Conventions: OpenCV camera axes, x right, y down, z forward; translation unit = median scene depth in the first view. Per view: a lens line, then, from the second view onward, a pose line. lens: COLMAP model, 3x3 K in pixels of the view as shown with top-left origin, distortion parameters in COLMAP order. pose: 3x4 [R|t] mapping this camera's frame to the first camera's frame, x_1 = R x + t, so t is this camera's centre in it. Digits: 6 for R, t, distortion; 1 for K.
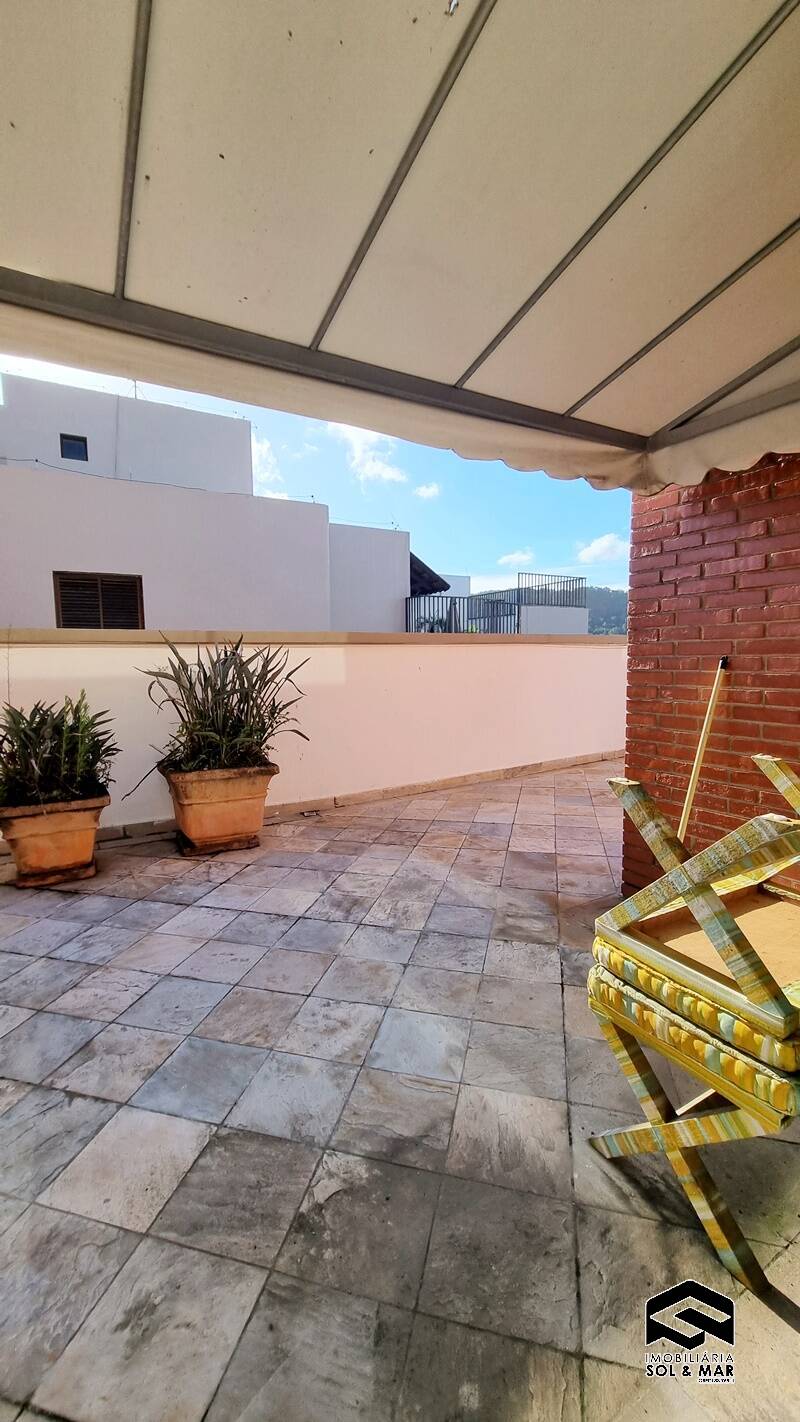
lens RADIAL K [[578.8, 0, 399.0], [0, 578.8, 711.0], [0, 0, 1]] dist [-0.000987, -0.000277]
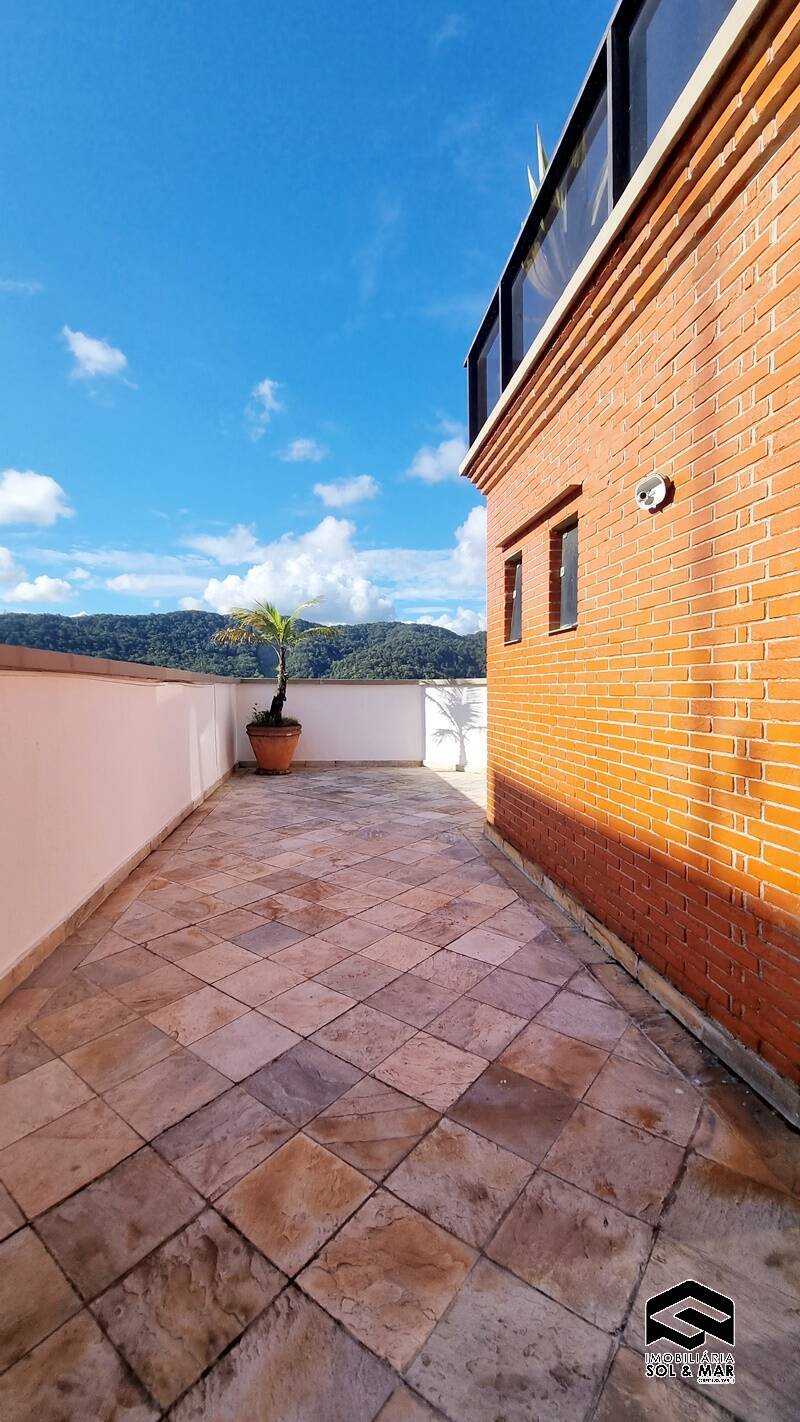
lens RADIAL K [[578.8, 0, 393.7], [0, 578.8, 703.8], [0, 0, 1]] dist [-0.000987, -0.000277]
pose [[0.397817, -0.005420, 0.917449, -0.236029], [0.077221, 0.996632, -0.027596, -0.071675], [-0.914209, 0.081825, 0.396896, 0.776887]]
